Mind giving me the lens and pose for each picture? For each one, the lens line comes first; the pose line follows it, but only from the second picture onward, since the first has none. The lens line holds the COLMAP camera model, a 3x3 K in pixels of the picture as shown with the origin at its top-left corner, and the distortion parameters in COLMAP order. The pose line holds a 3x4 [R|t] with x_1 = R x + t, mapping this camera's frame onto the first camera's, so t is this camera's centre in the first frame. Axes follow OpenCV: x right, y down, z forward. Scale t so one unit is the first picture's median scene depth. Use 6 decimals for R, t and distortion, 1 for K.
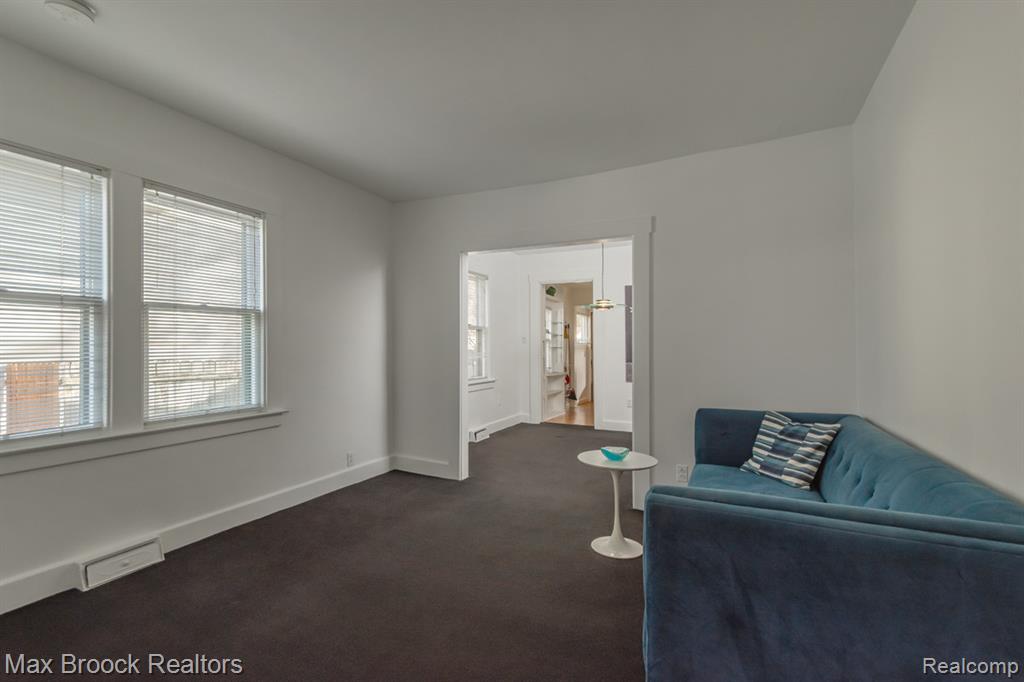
lens RADIAL K [[457.2, 0, 512.0], [0, 457.2, 341.0], [0, 0, 1]] dist [-0.000150, -0.000741]
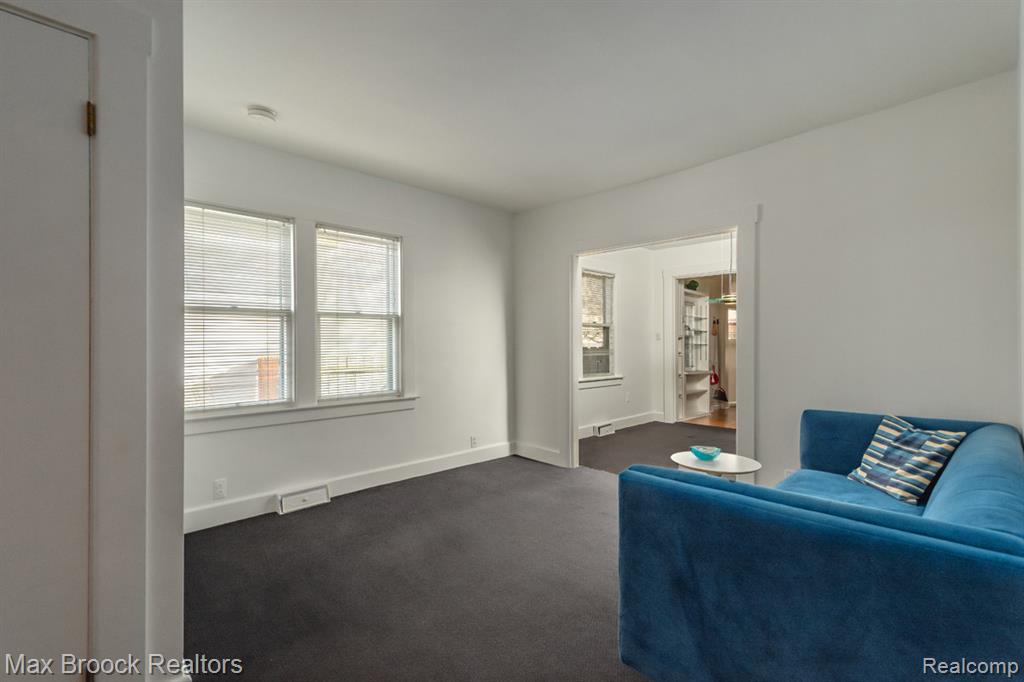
lens RADIAL K [[457.2, 0, 512.0], [0, 457.2, 341.0], [0, 0, 1]] dist [-0.000150, -0.000741]
pose [[0.939644, -0.006540, -0.342090, 0.196428], [0.007937, 0.999965, 0.002684, 0.002540], [0.342061, -0.005237, 0.939663, -0.080586]]
